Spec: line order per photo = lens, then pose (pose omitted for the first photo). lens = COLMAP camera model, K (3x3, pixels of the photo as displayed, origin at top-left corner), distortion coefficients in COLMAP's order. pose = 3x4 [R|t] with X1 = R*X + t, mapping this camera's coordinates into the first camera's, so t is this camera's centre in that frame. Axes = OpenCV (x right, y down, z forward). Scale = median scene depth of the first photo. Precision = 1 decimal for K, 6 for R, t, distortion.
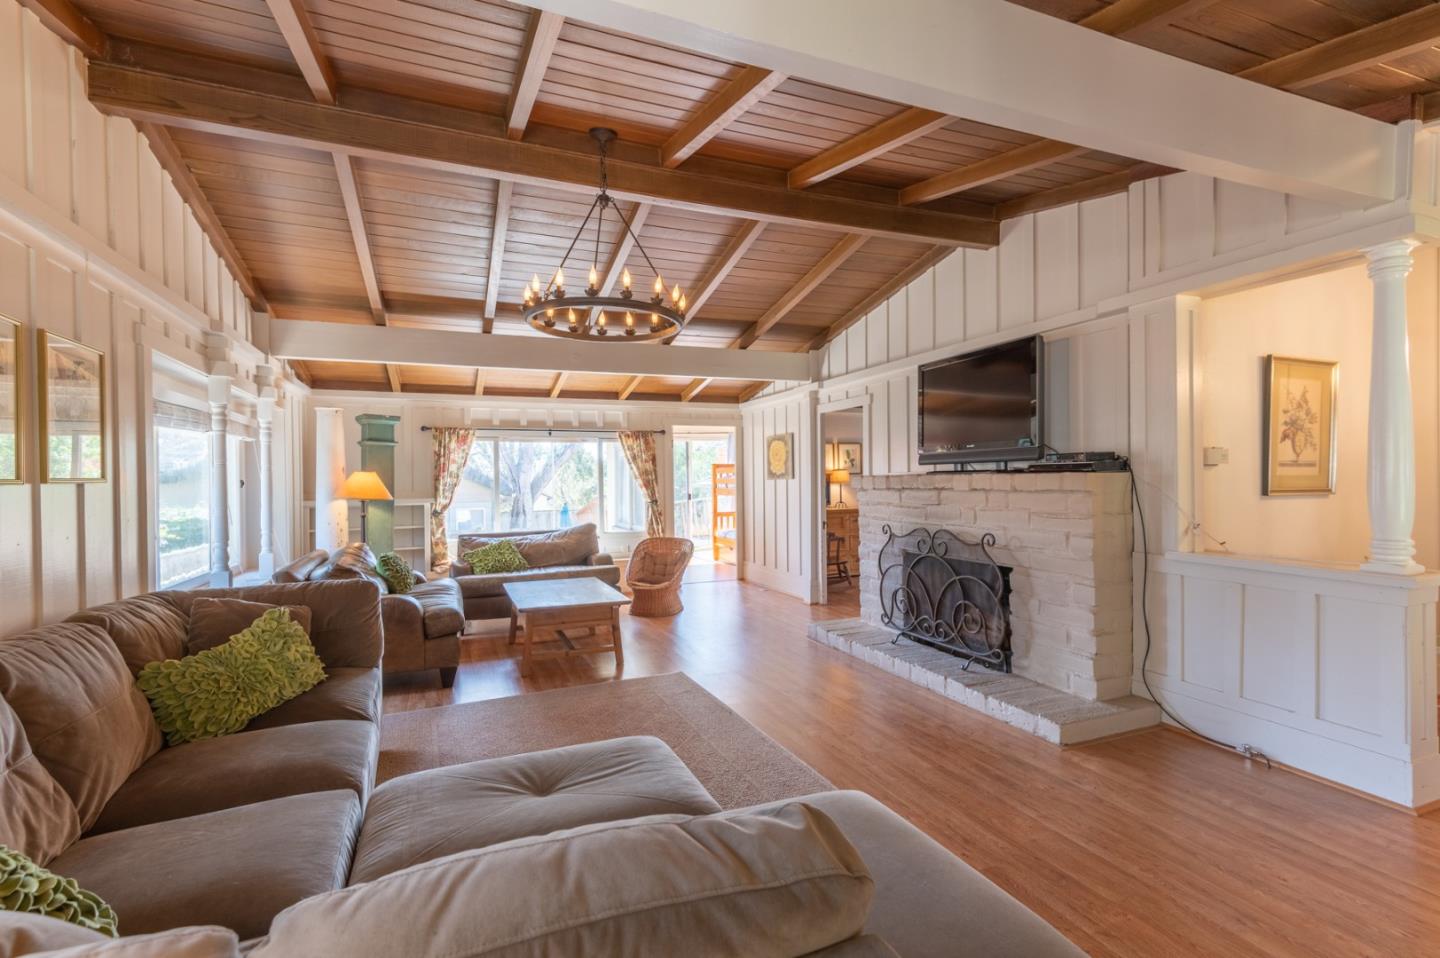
lens RADIAL K [[652.0, 0, 713.6], [0, 652.0, 484.7], [0, 0, 1]] dist [-0.000073, -0.000885]
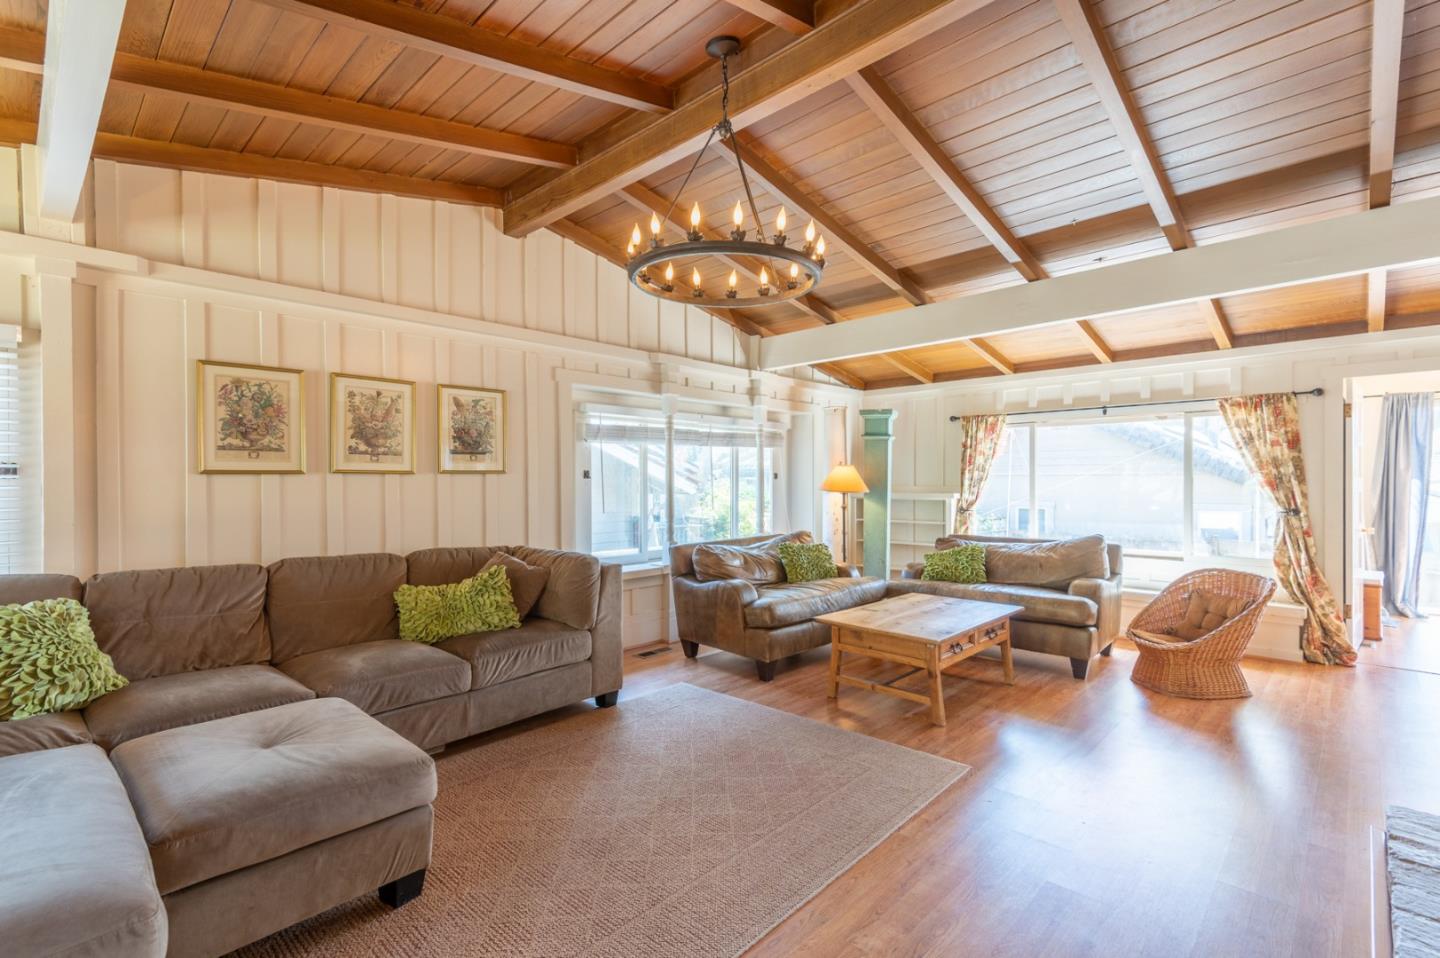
lens RADIAL K [[652.0, 0, 709.1], [0, 652.0, 481.5], [0, 0, 1]] dist [-0.000073, -0.000885]
pose [[0.393443, 0.013312, -0.919253, 0.274610], [-0.009545, 0.999900, 0.010395, -0.002333], [0.919299, 0.004684, 0.393531, 0.308002]]
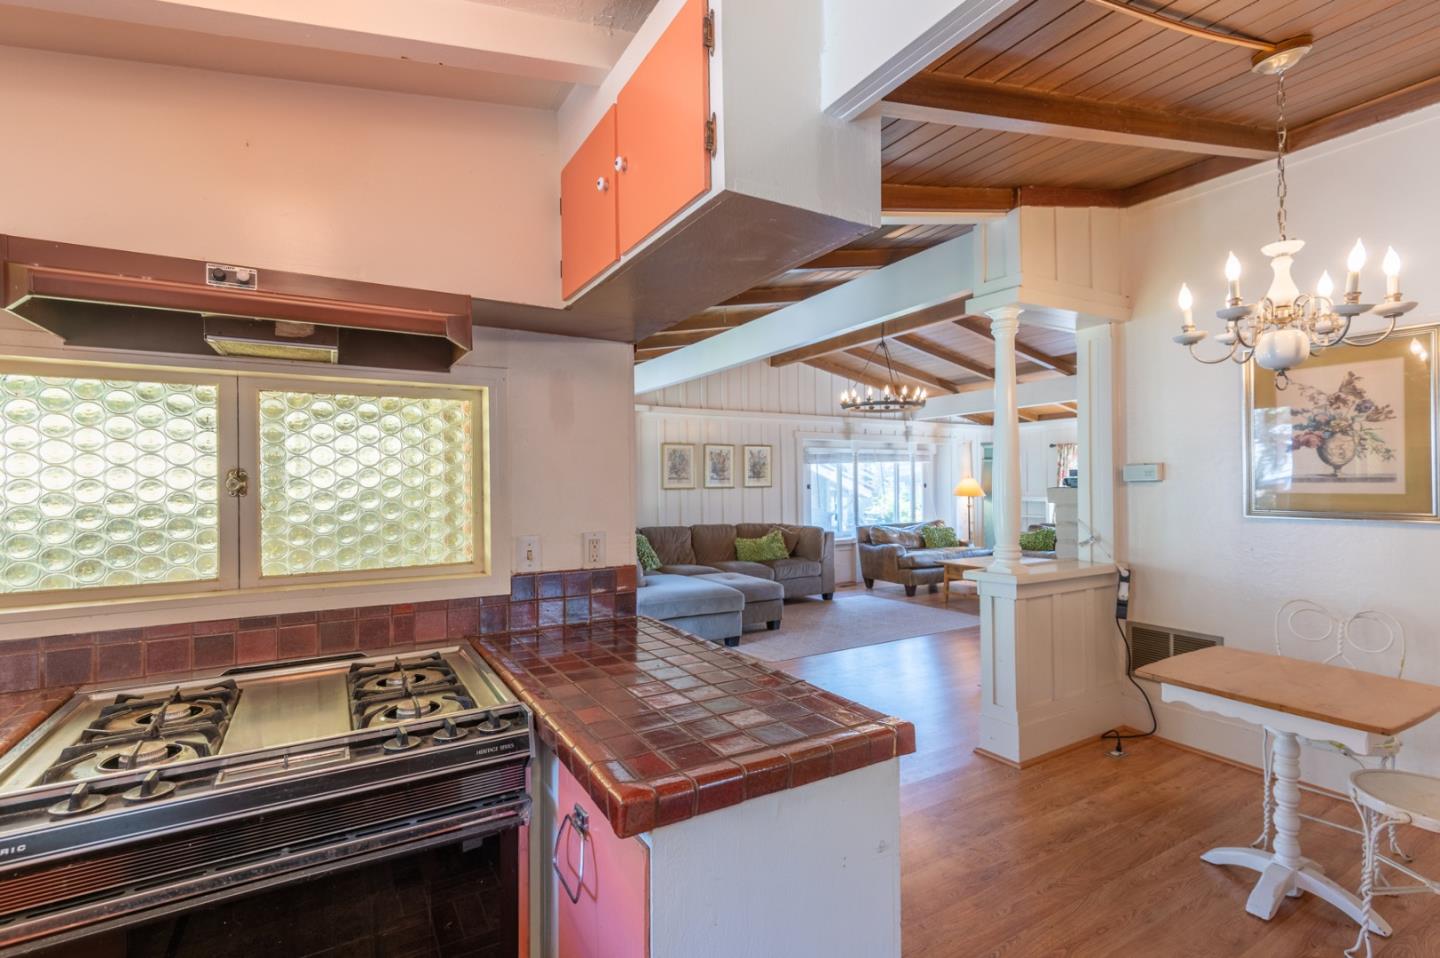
lens RADIAL K [[652.0, 0, 715.0], [0, 652.0, 482.7], [0, 0, 1]] dist [-0.000073, -0.000885]
pose [[0.147135, 0.006400, -0.989096, 0.793826], [-0.000143, 0.999979, 0.006449, -0.016861], [0.989116, -0.000807, 0.147132, 0.099695]]
